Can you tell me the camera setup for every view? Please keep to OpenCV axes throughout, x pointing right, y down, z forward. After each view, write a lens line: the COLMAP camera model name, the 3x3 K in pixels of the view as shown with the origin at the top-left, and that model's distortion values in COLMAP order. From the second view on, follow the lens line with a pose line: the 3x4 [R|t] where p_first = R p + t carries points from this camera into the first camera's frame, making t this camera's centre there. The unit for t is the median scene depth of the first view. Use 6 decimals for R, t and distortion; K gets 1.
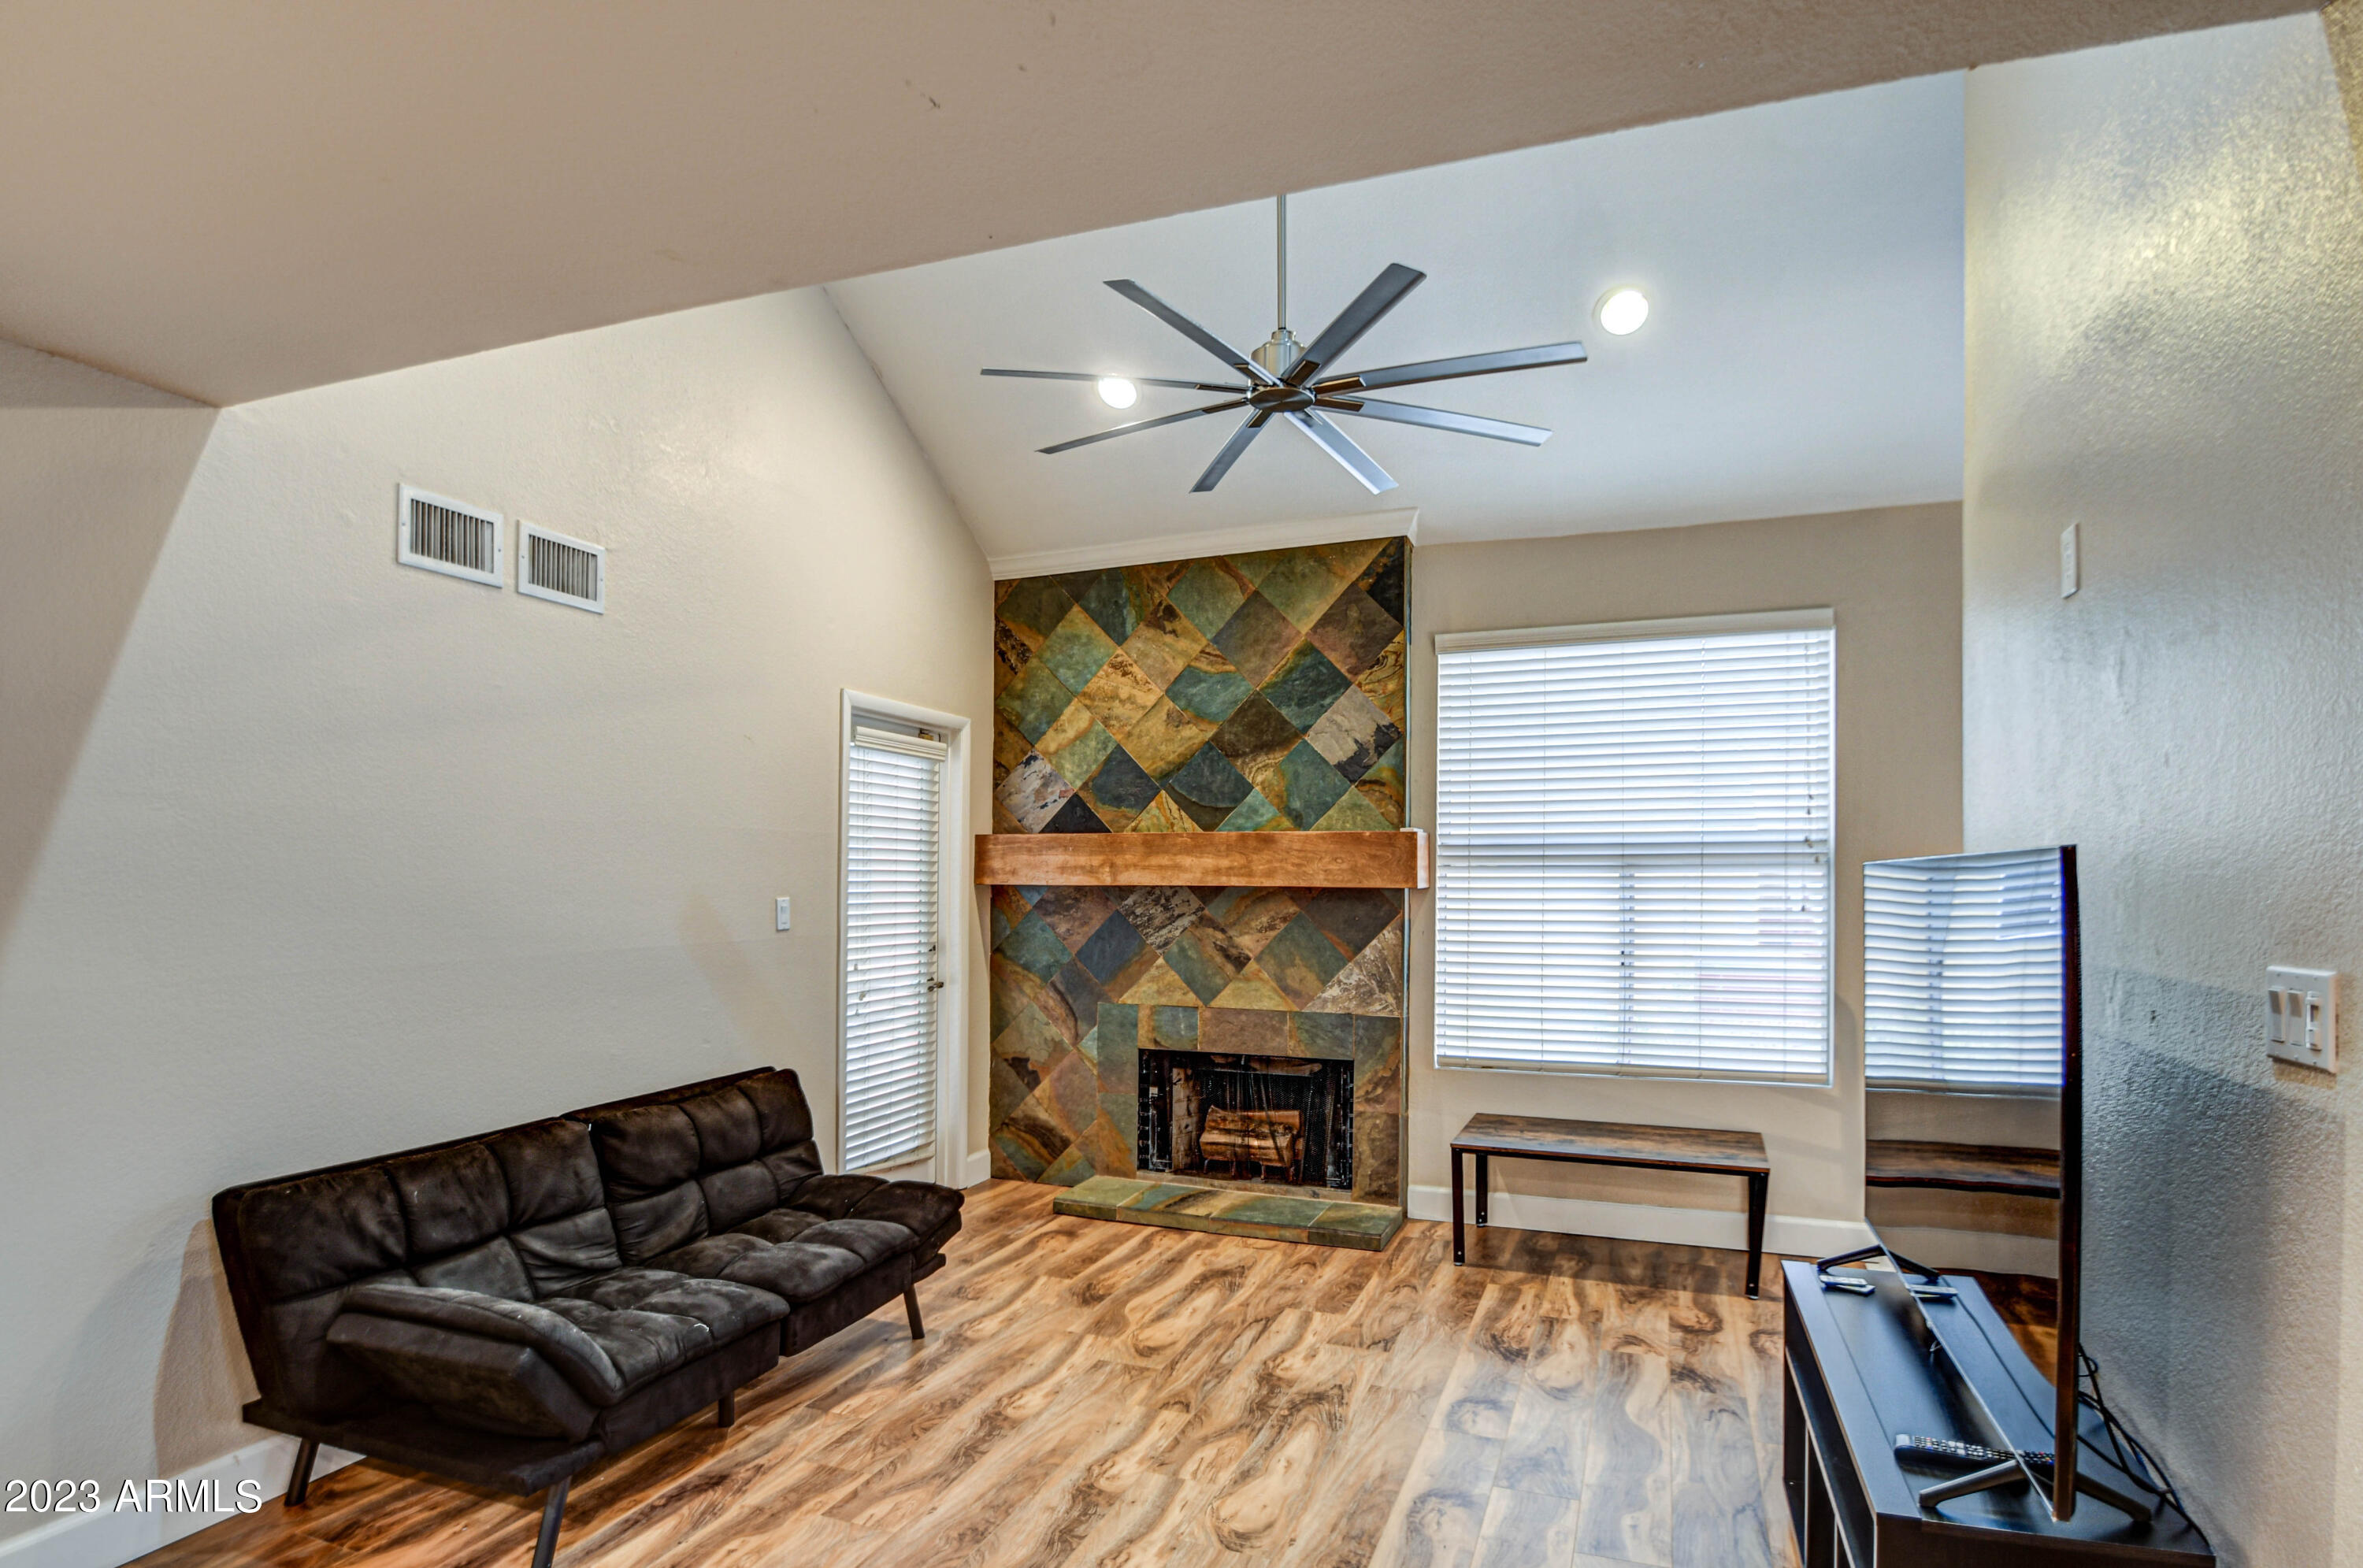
lens RADIAL K [[1302.5, 0, 1186.1], [0, 1302.5, 869.2], [0, 0, 1]] dist [0.000290, 0.000250]
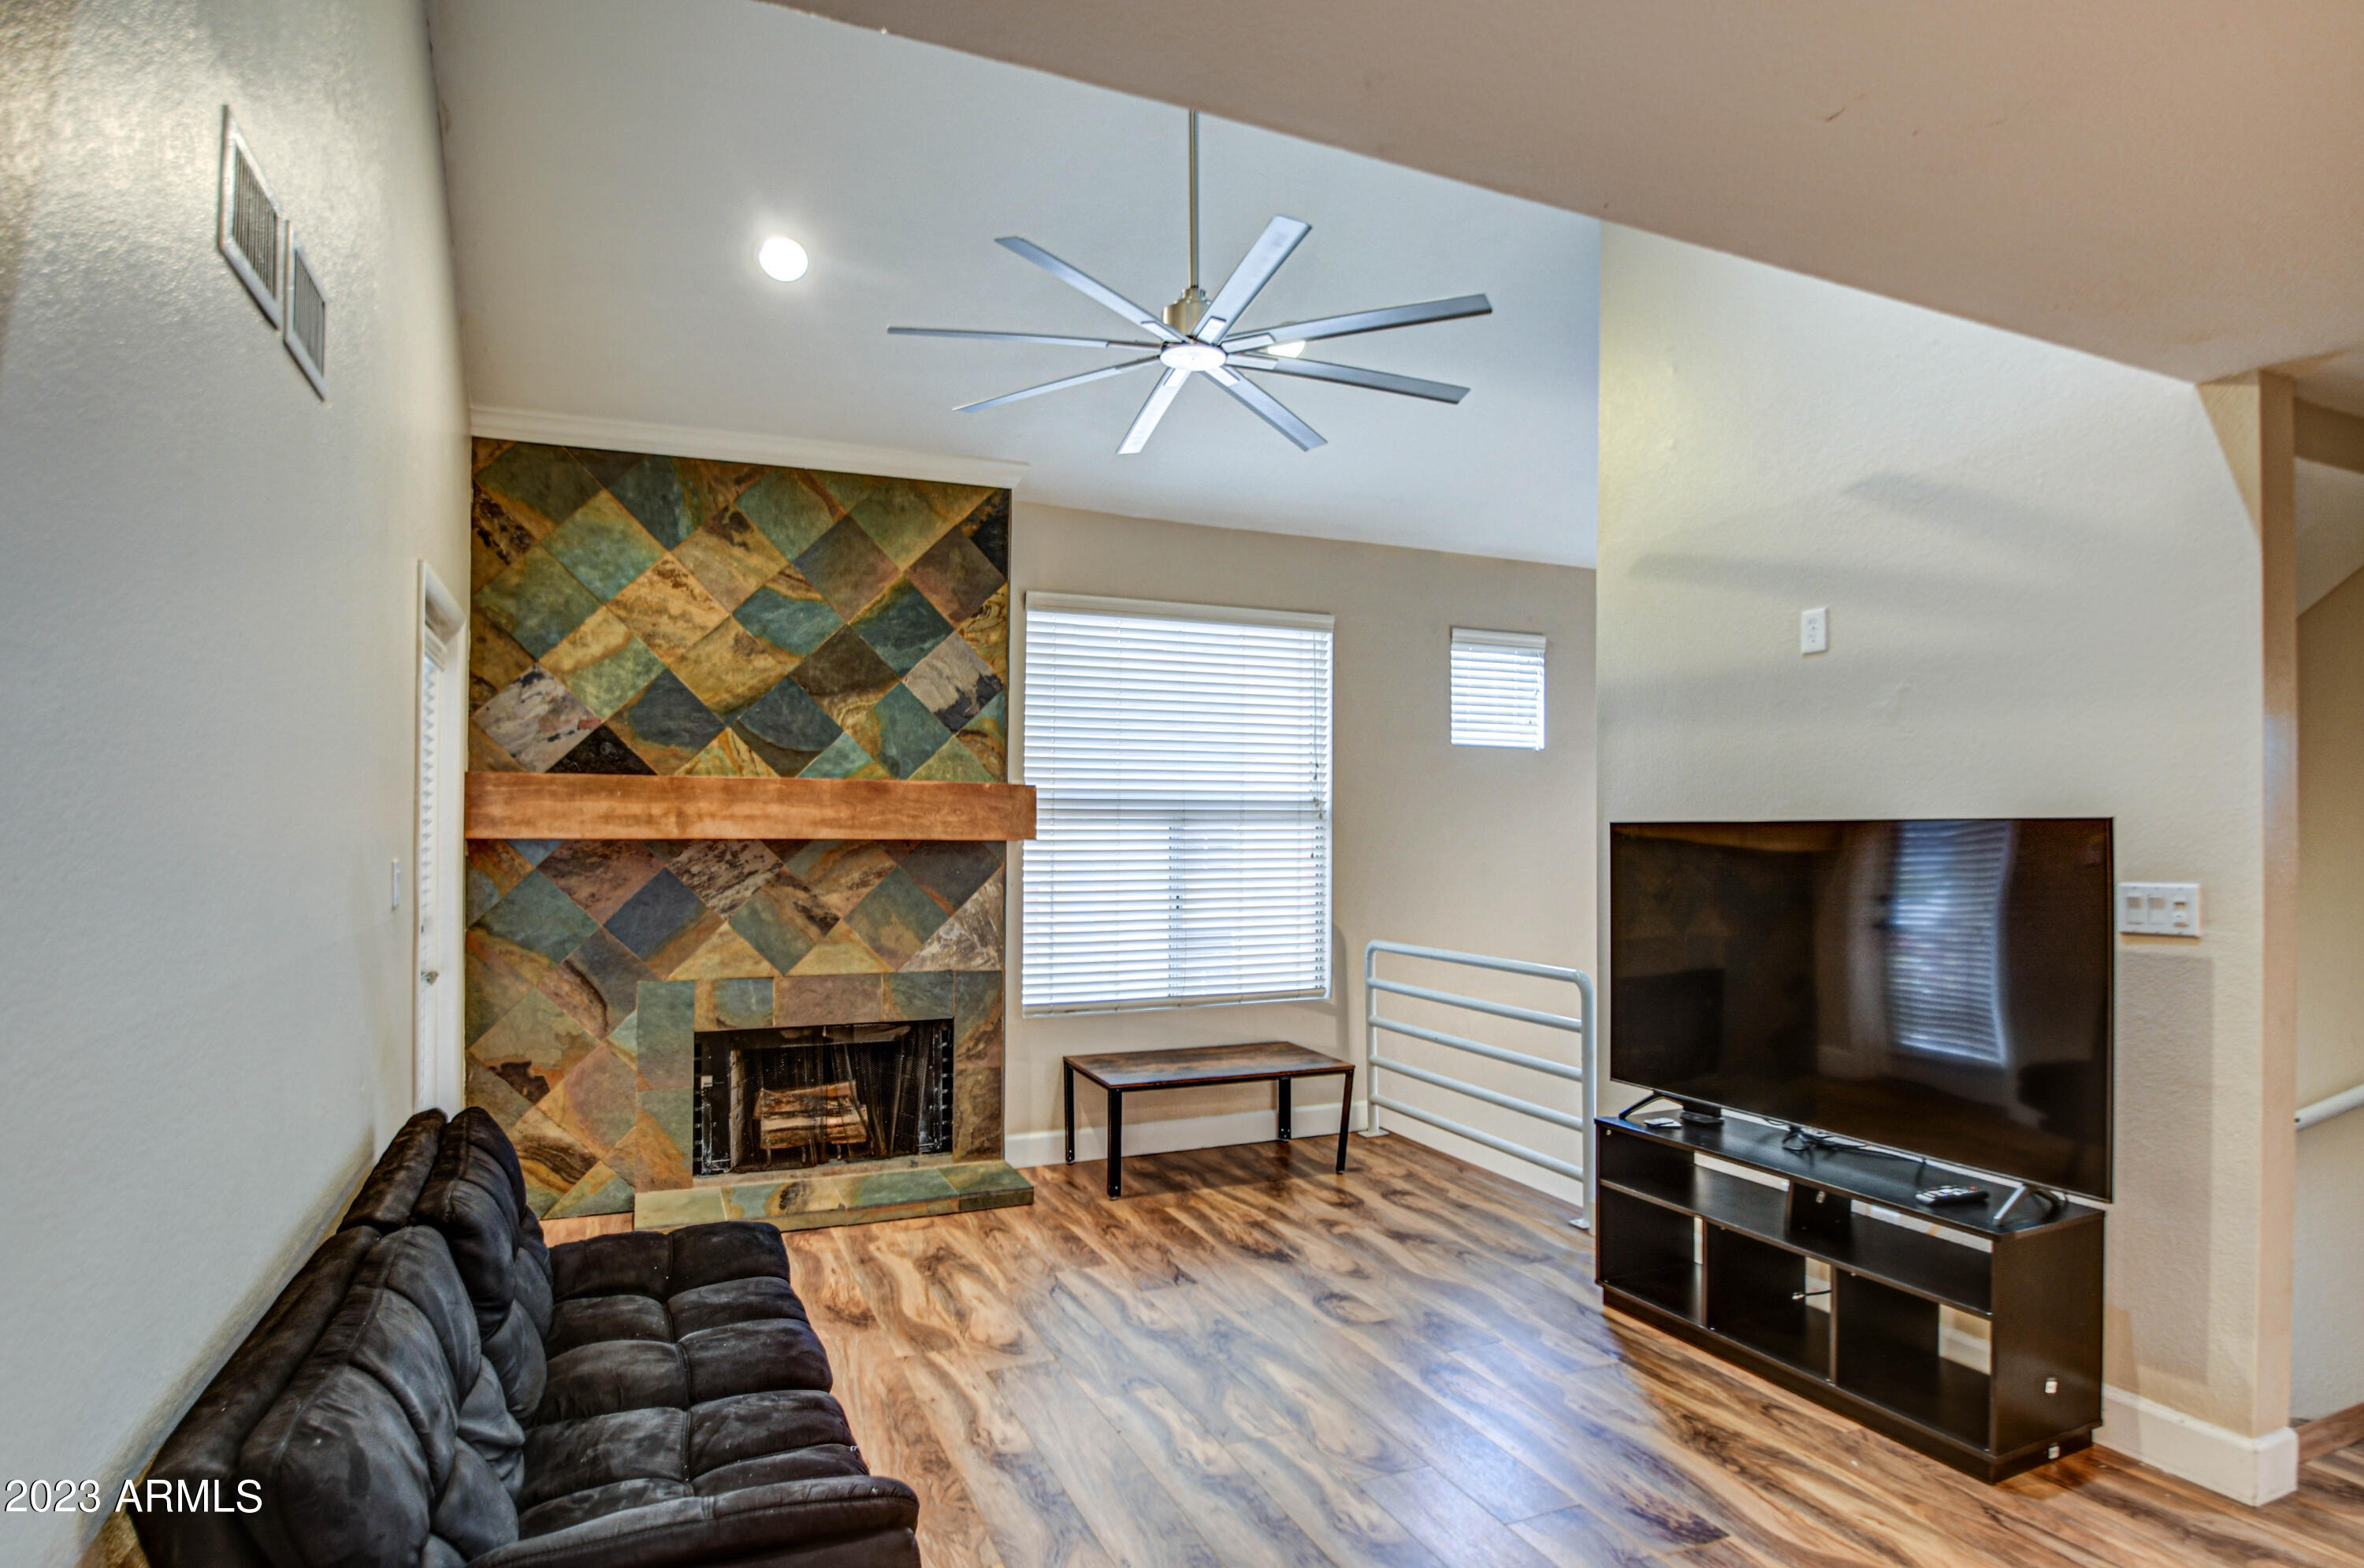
lens RADIAL K [[1265.1, 0, 1220.8], [0, 1265.1, 820.9], [0, 0, 1]] dist [-0.004830, -0.001118]
pose [[0.705058, 0.005708, 0.709126, -0.394062], [-0.006834, 0.999976, -0.001255, -0.000368], [-0.709116, -0.003961, 0.705080, 0.191801]]
